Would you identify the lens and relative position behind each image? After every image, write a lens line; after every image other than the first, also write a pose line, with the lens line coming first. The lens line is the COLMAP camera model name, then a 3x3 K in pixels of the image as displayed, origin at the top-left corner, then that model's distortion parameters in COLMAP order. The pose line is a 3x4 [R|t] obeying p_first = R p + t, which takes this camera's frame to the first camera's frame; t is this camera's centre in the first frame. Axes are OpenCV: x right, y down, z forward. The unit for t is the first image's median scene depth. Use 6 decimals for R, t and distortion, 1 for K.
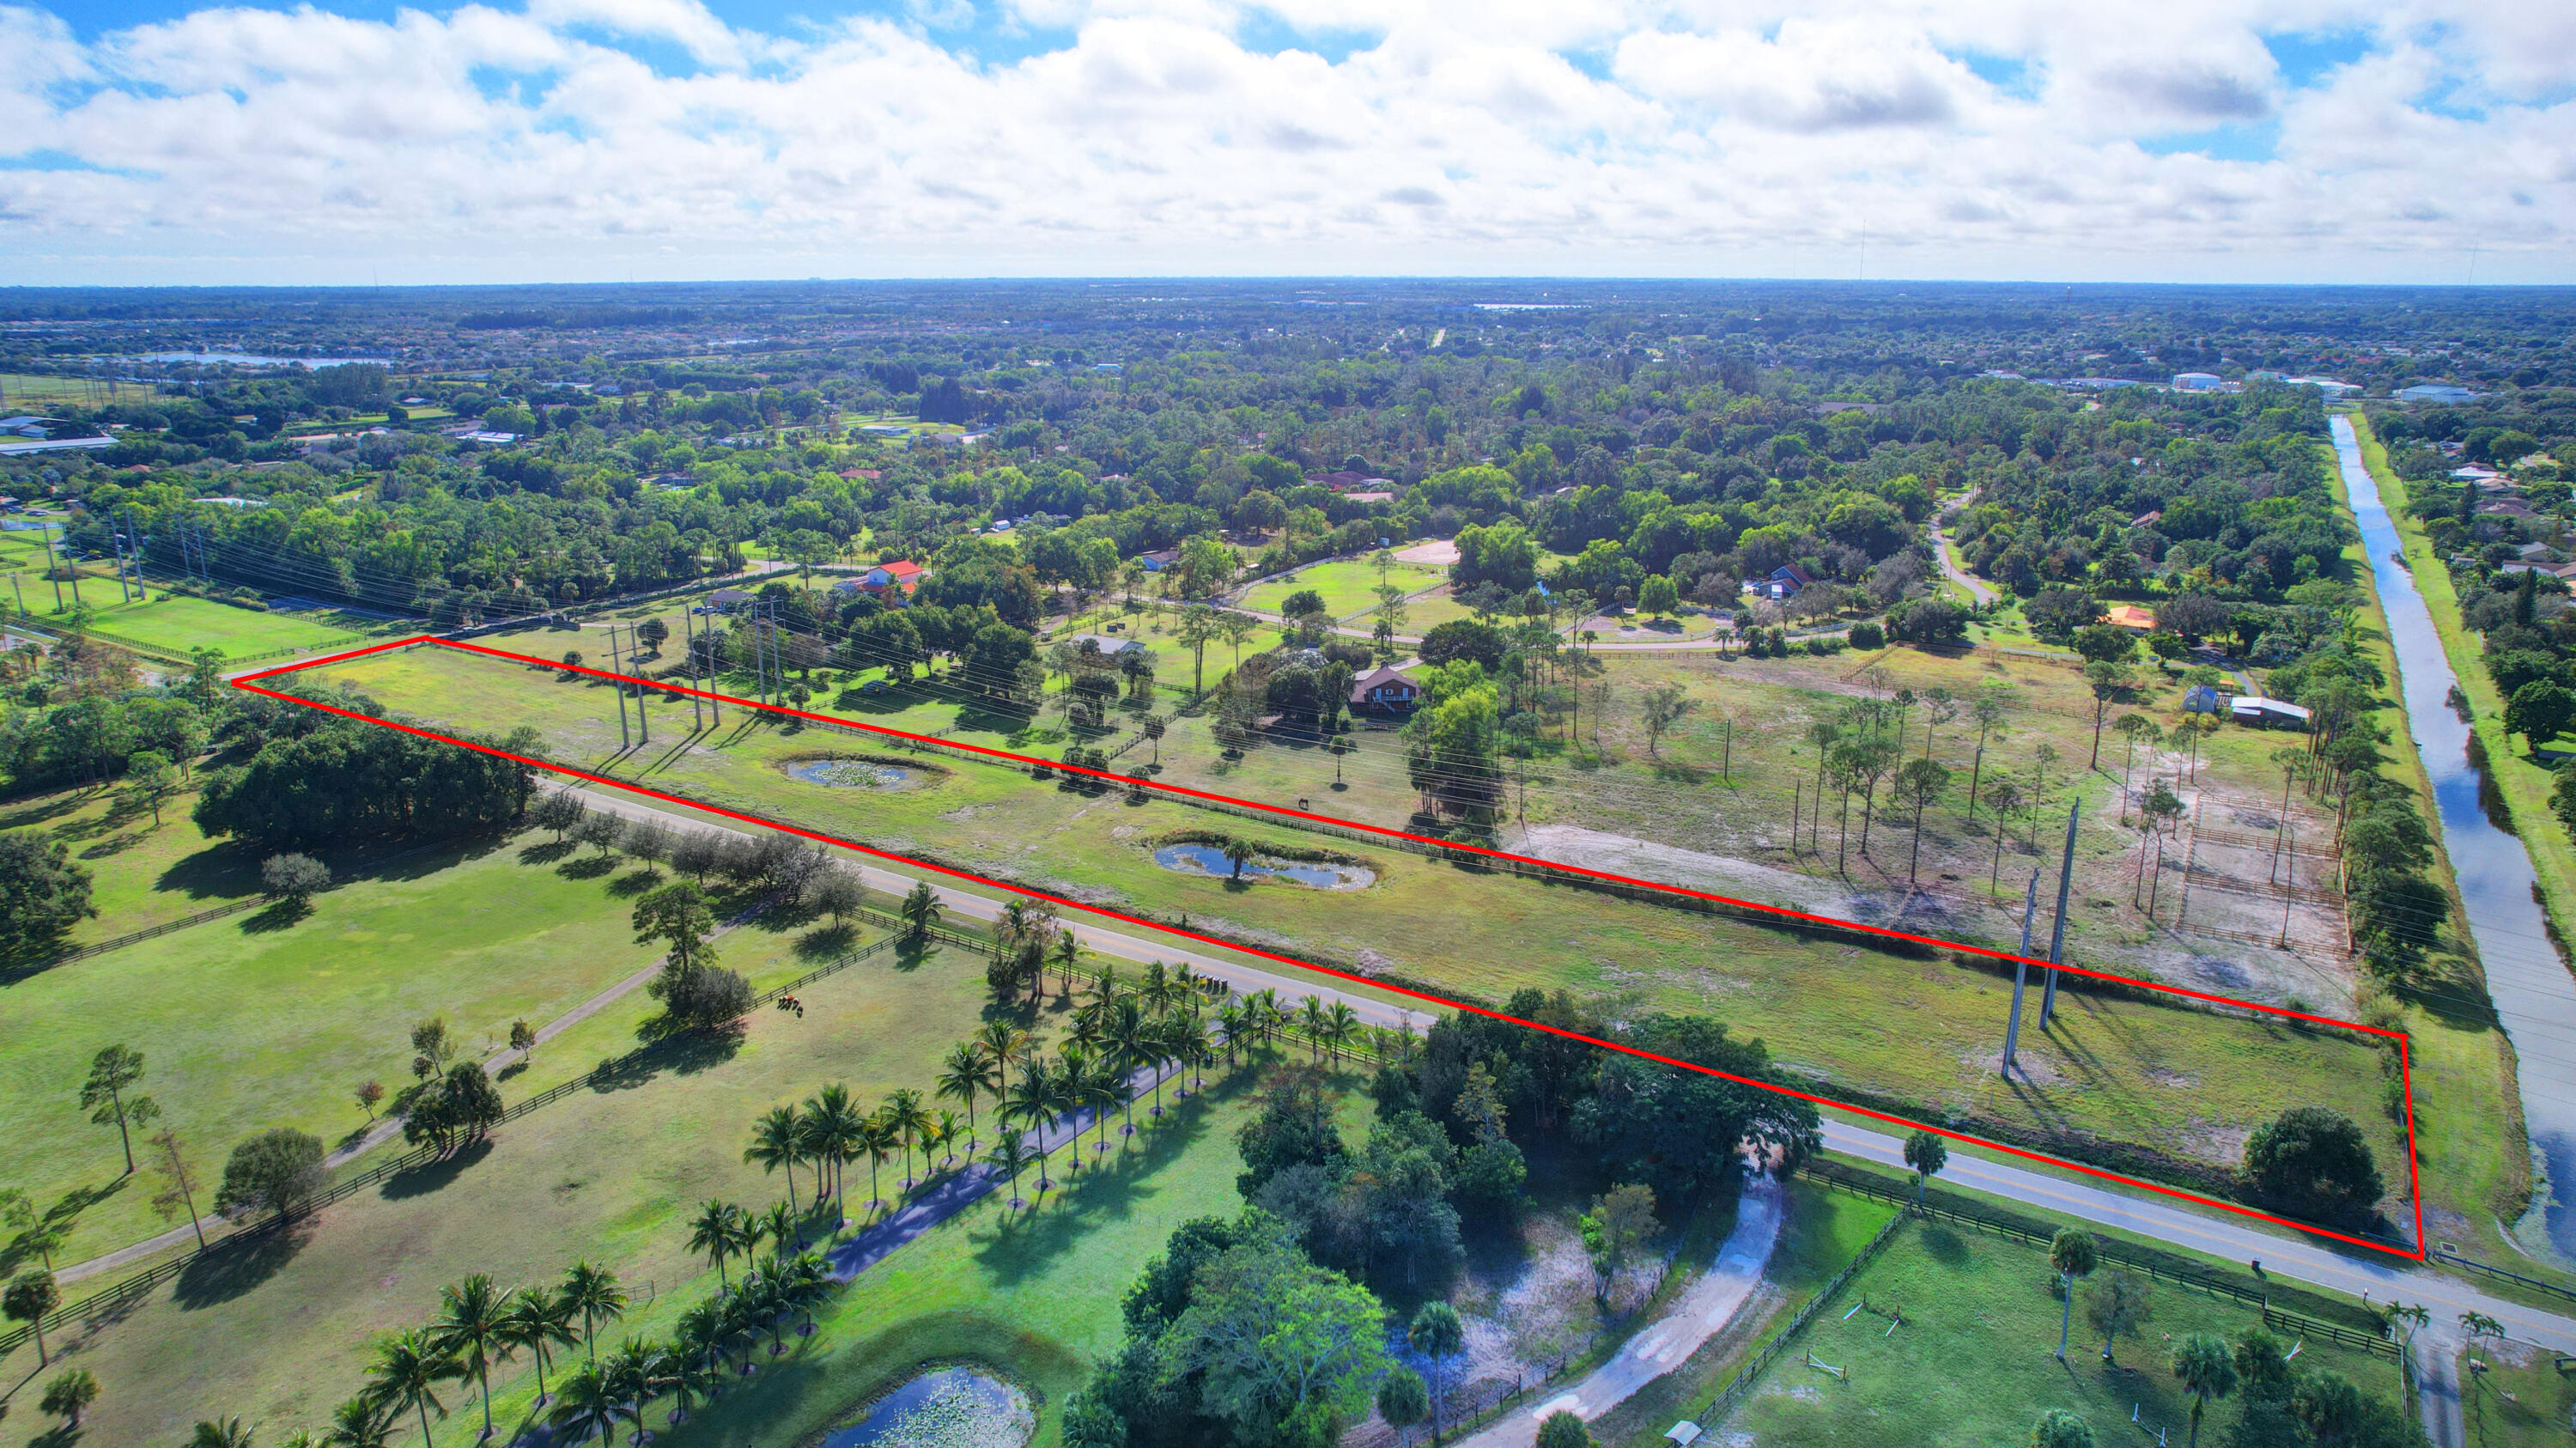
lens RADIAL K [[1619.9, 0, 1286.5], [0, 1619.9, 763.7], [0, 0, 1]] dist [-0.067373, 0.054539]
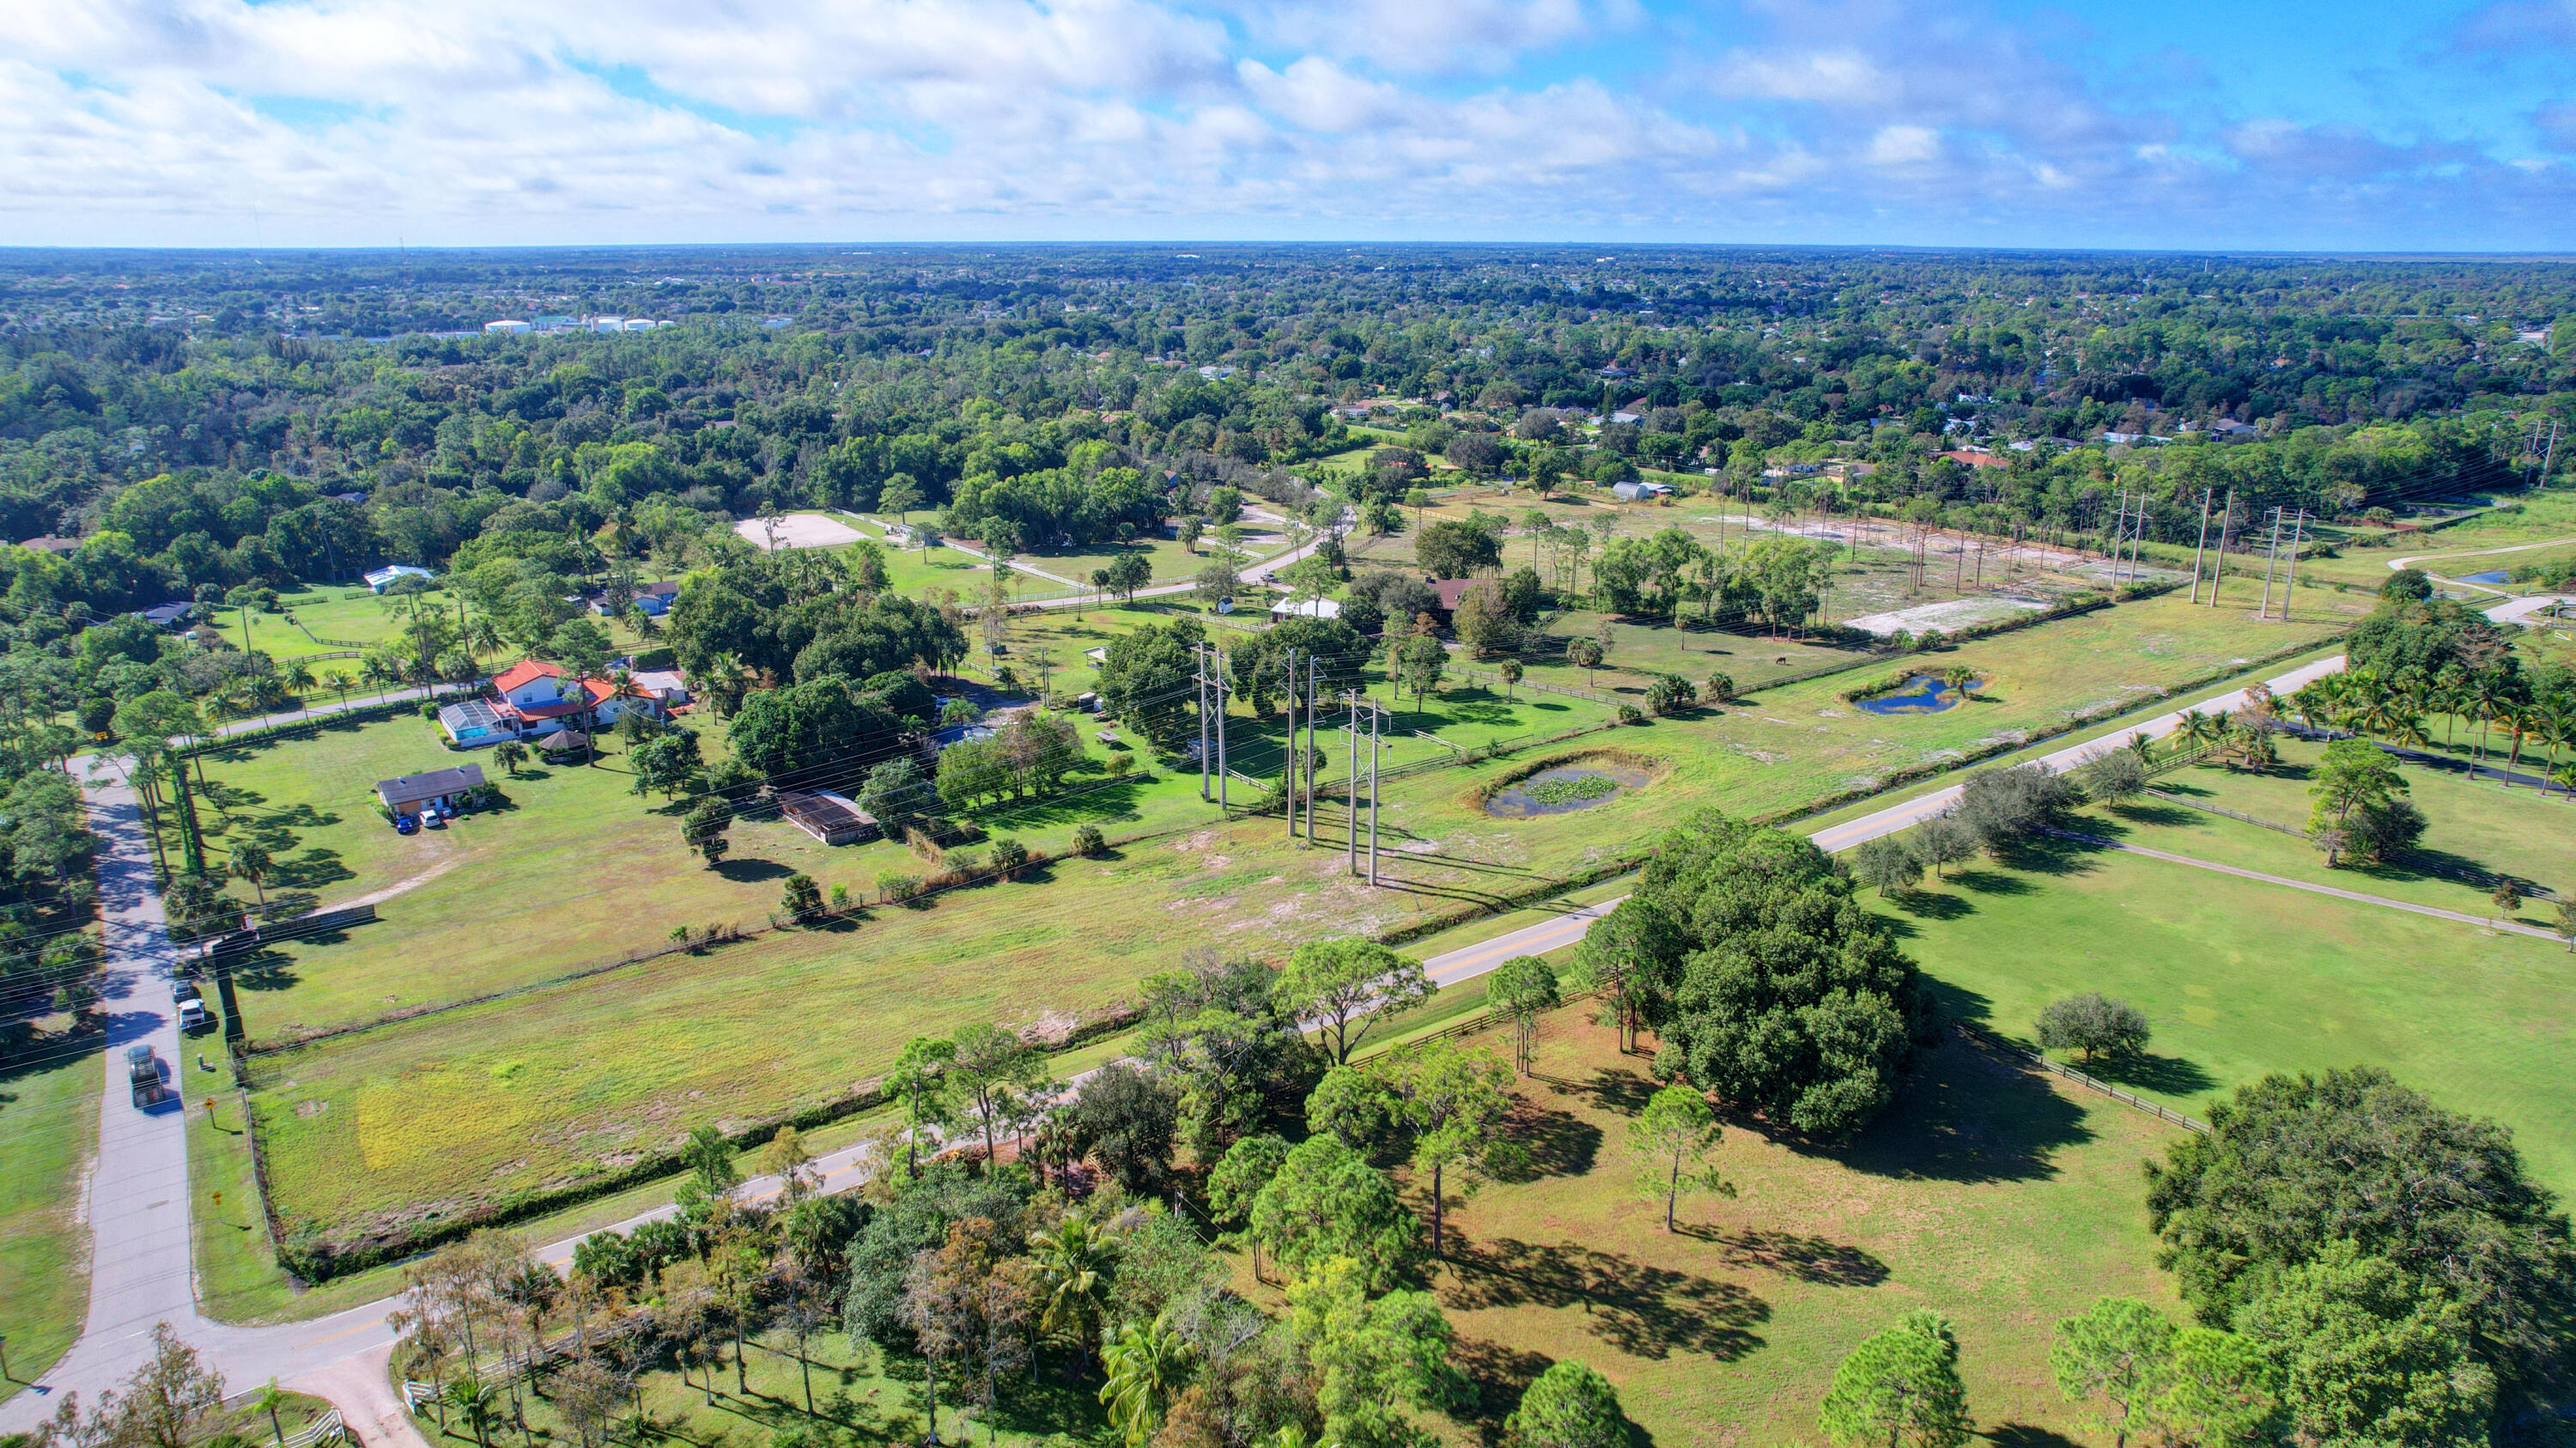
lens RADIAL K [[1619.9, 0, 1286.5], [0, 1619.9, 763.7], [0, 0, 1]] dist [-0.067373, 0.054539]
pose [[0.368081, -0.288791, 0.883808, -1.088734], [0.270591, 0.942670, 0.195331, -0.212870], [-0.889549, 0.167253, 0.425123, 0.826736]]
